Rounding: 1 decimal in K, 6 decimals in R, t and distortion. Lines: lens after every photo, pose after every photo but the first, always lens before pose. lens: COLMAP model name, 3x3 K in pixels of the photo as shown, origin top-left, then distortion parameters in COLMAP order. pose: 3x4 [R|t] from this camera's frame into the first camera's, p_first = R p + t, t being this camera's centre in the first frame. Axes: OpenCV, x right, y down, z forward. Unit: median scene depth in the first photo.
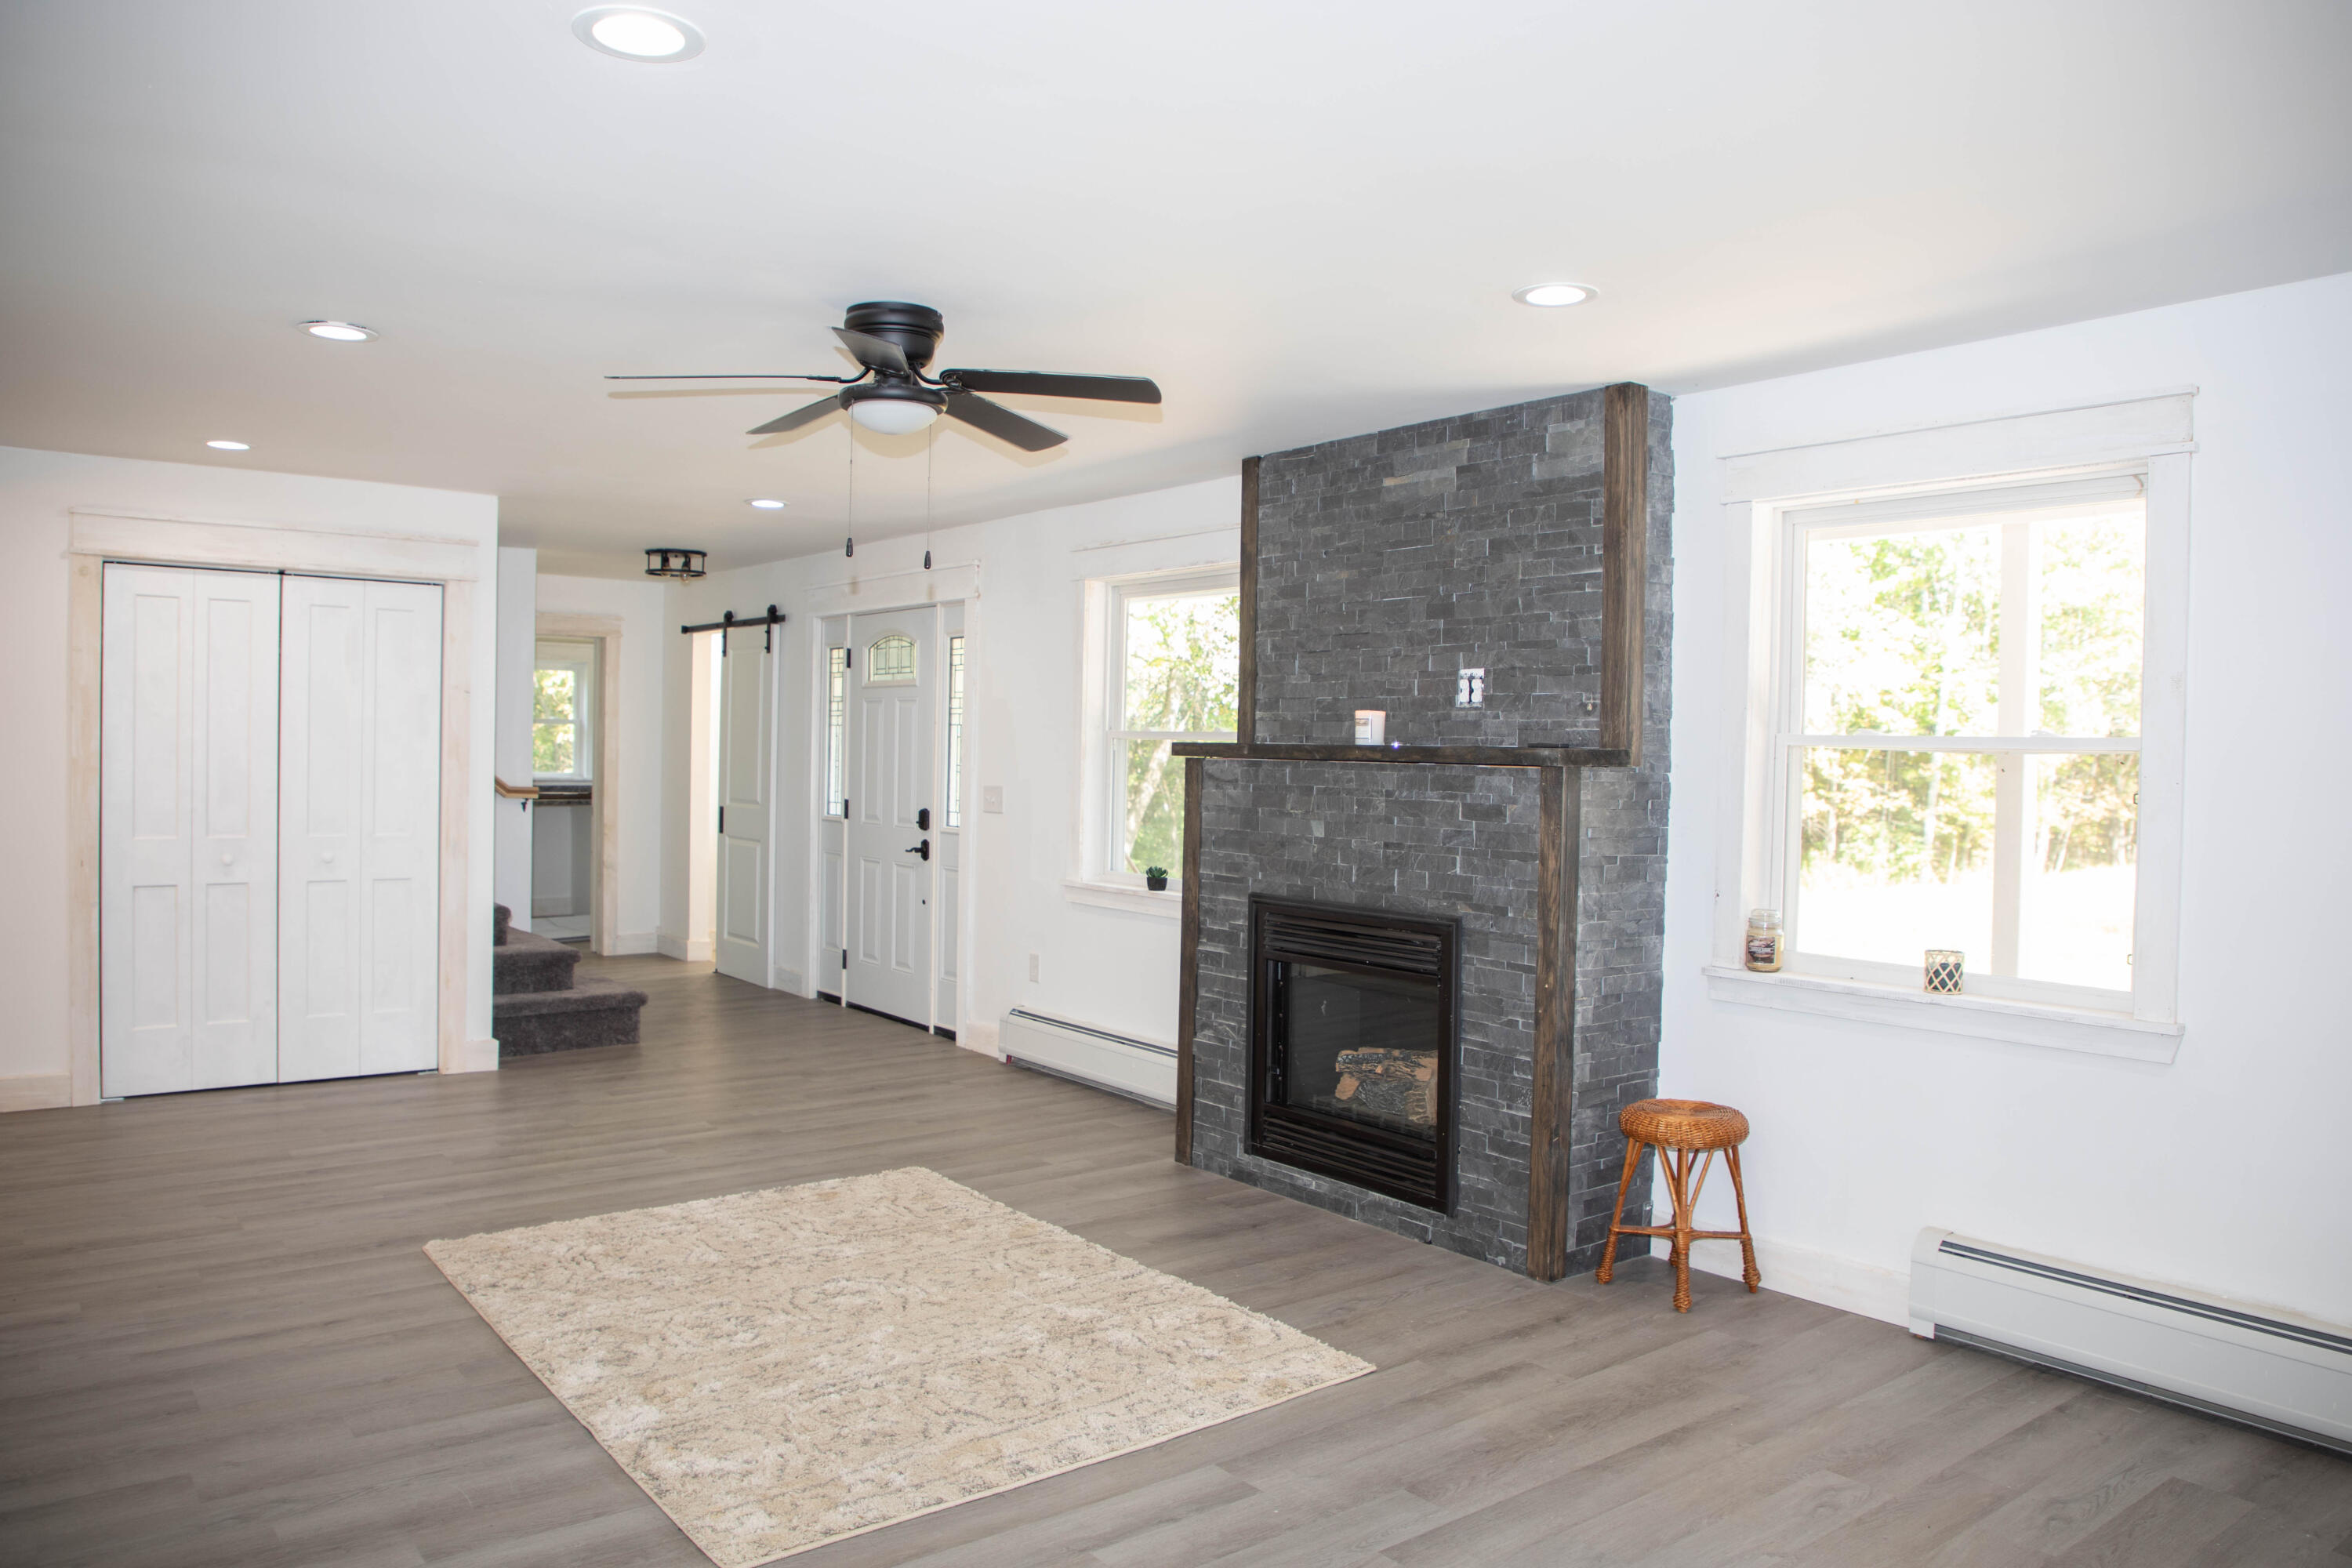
lens RADIAL K [[1632.9, 0, 1179.9], [0, 1632.9, 772.8], [0, 0, 1]] dist [-0.066856, 0.011953]
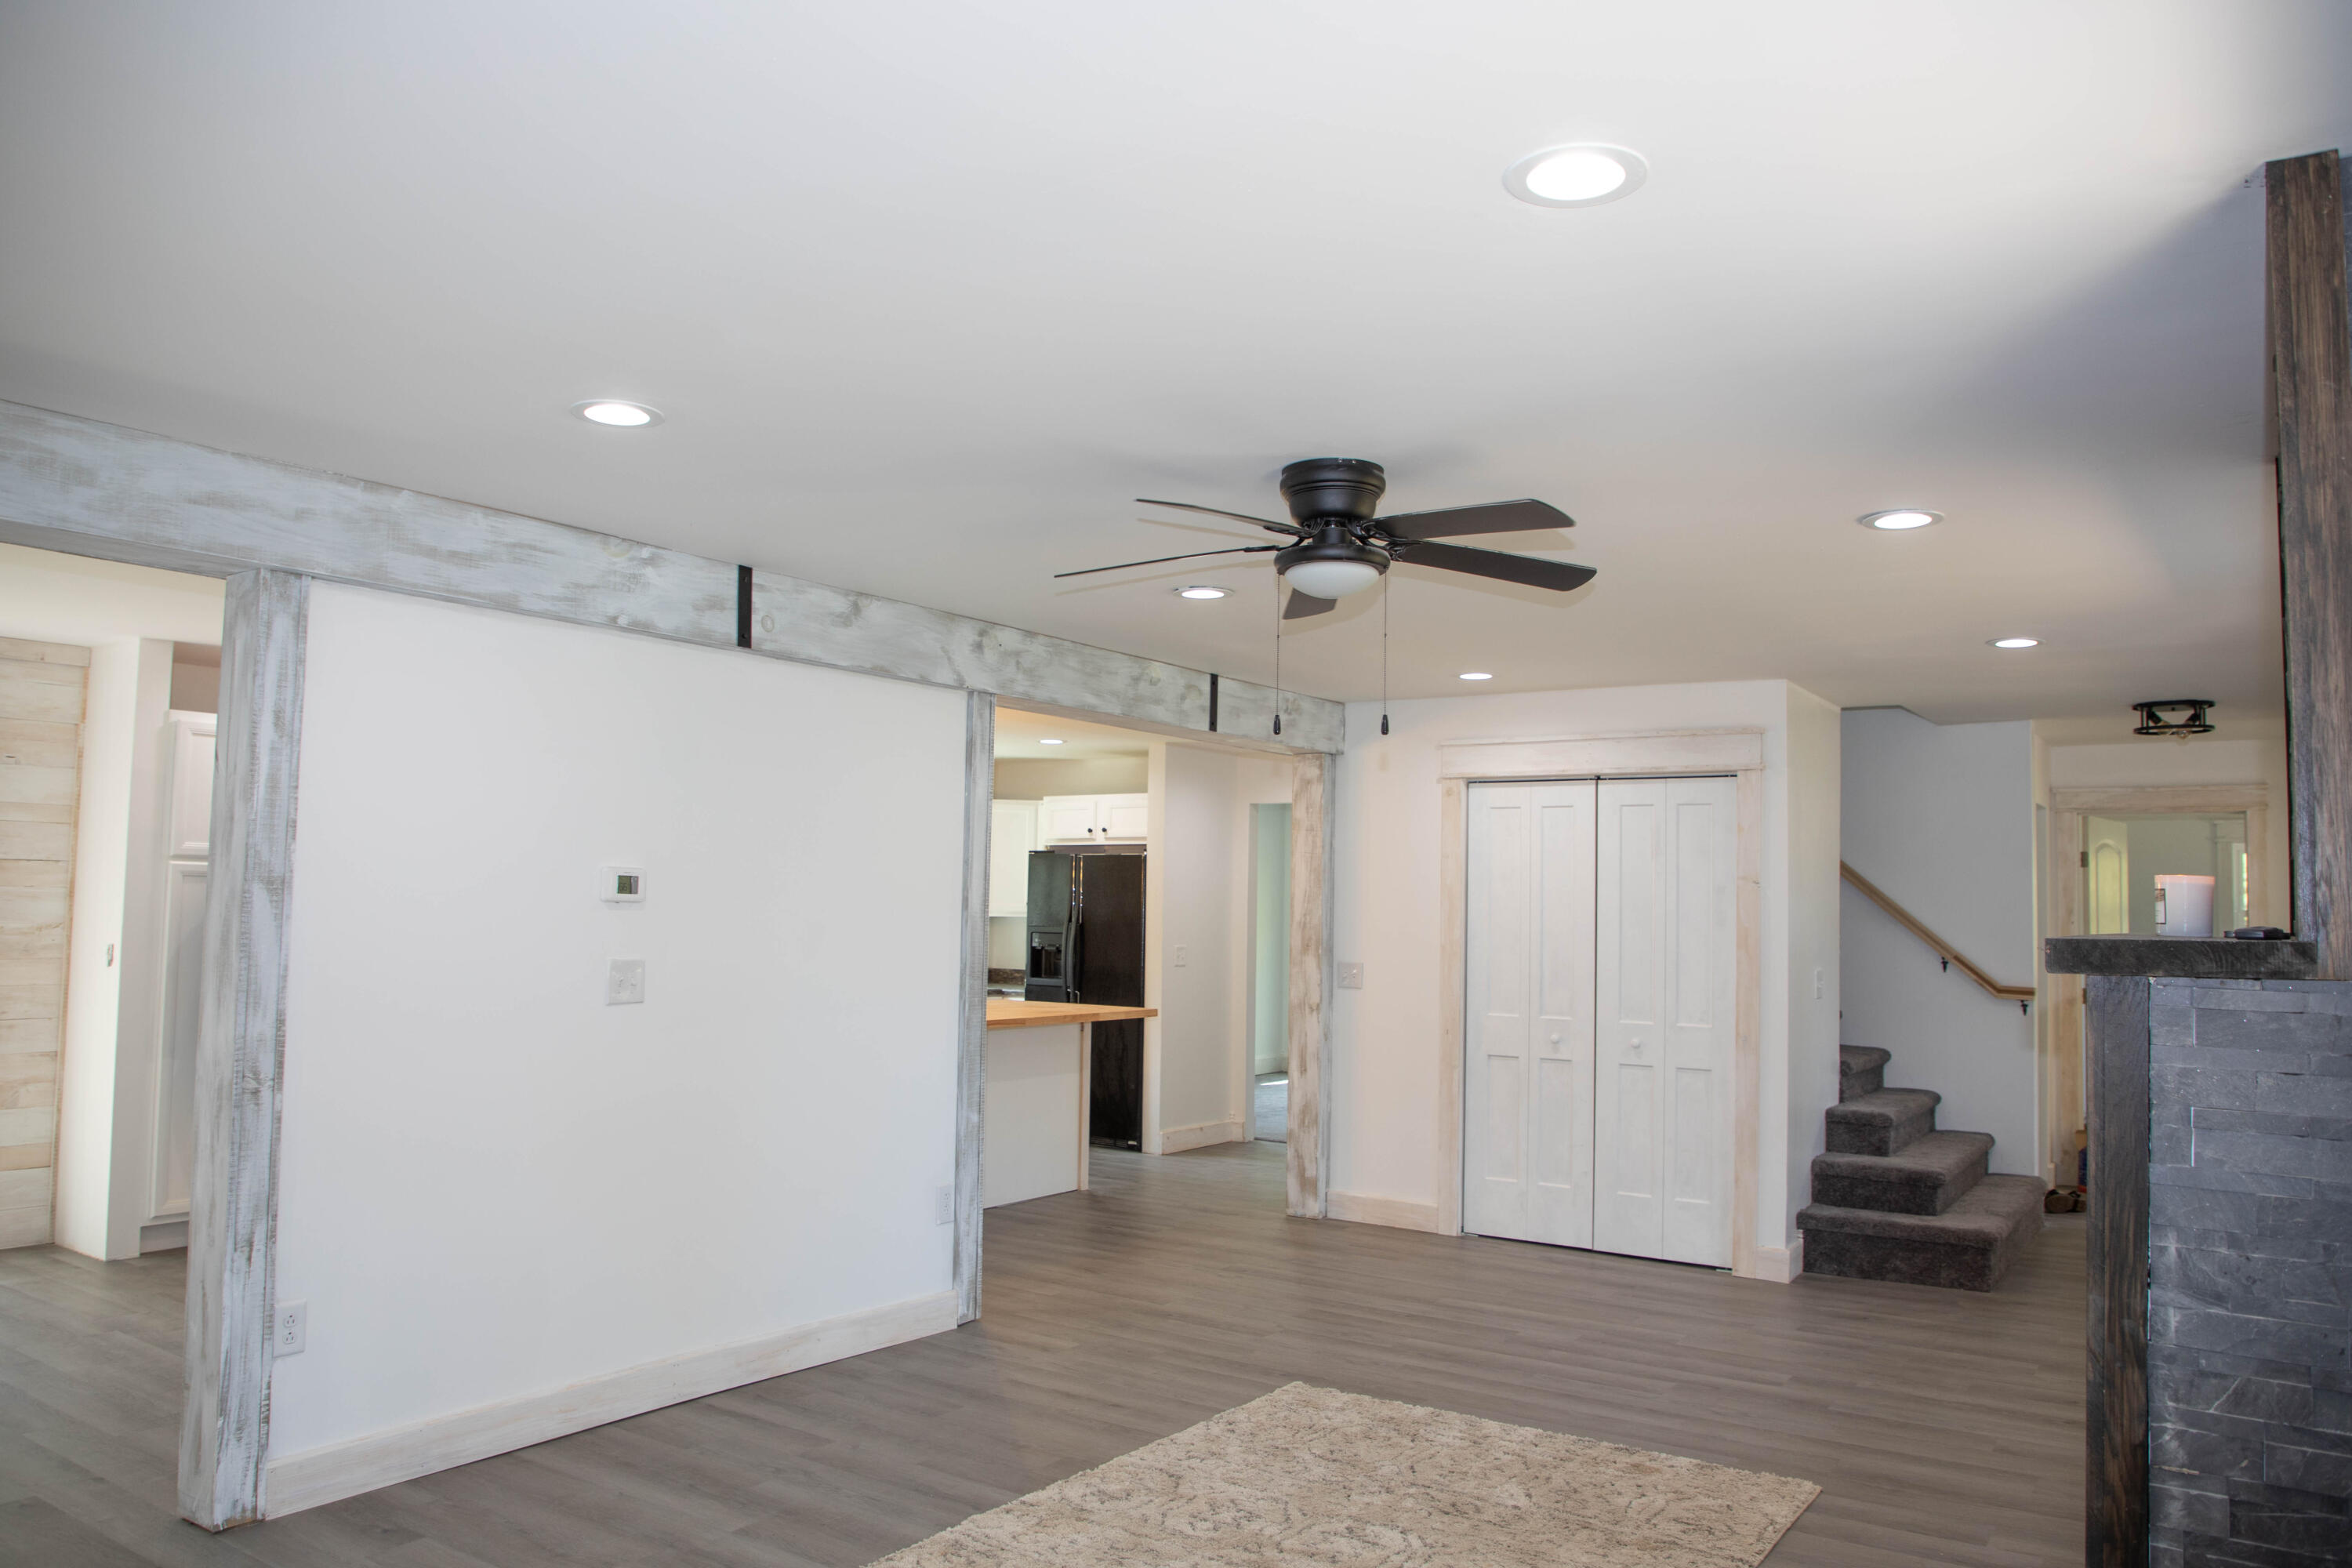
lens RADIAL K [[1632.9, 0, 1154.2], [0, 1632.9, 787.0], [0, 0, 1]] dist [-0.066856, 0.011953]
pose [[0.297738, -0.082670, -0.951061, 0.539844], [-0.028436, 0.995033, -0.095394, -0.005410], [0.954224, 0.055447, 0.293908, 0.503271]]
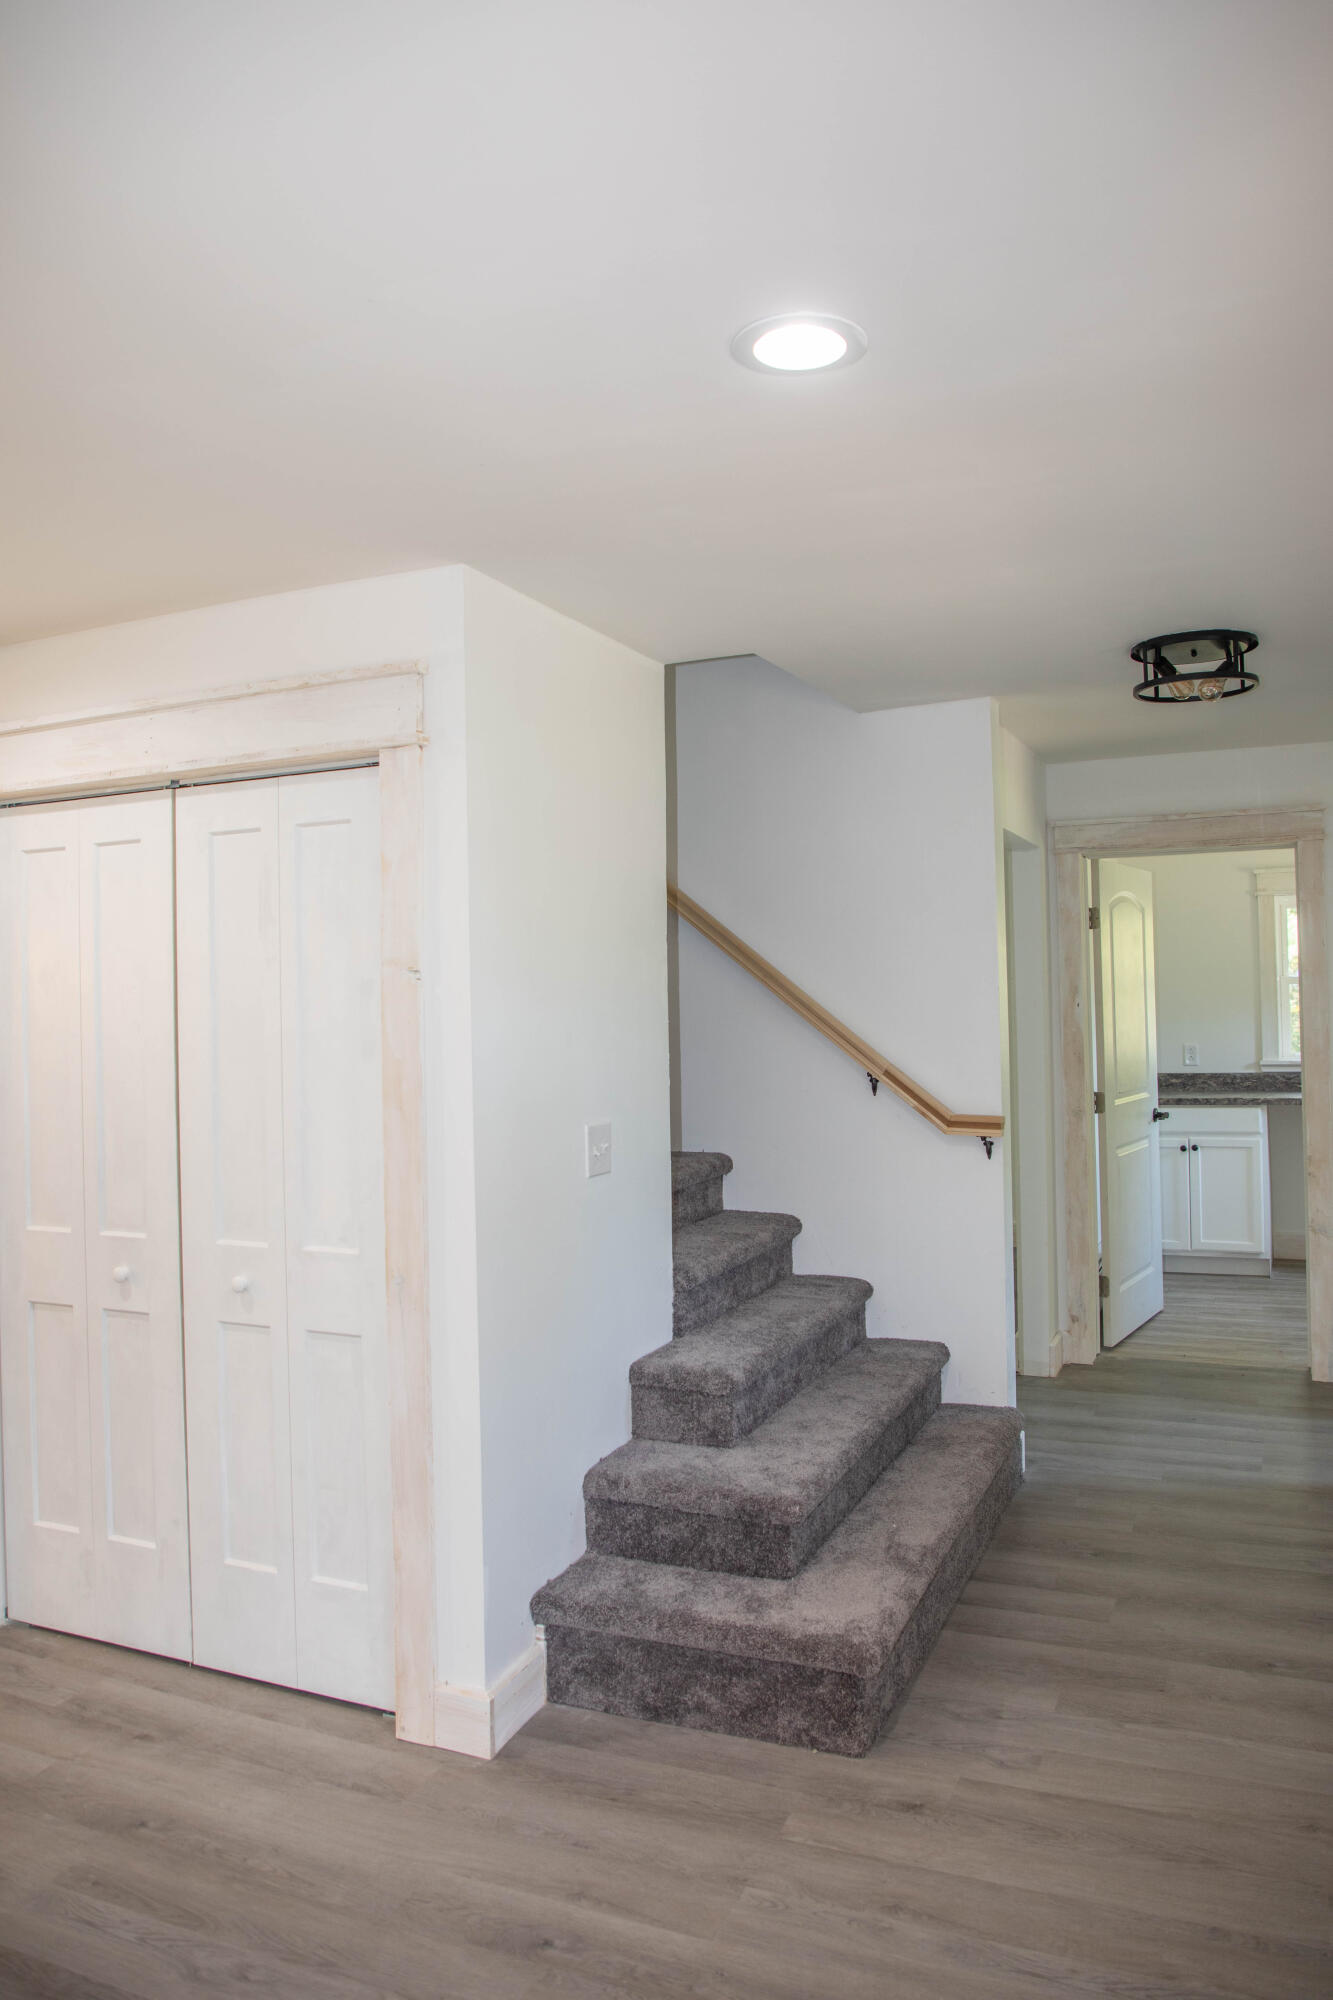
lens RADIAL K [[1388.6, 0, 676.8], [0, 1388.6, 958.9], [0, 0, 1]] dist [-0.066856, 0.011953]
pose [[0.473054, -0.054568, -0.879342, -0.049360], [0.021070, 0.998495, -0.050628, -0.043062], [0.880782, 0.005422, 0.473492, 1.218724]]
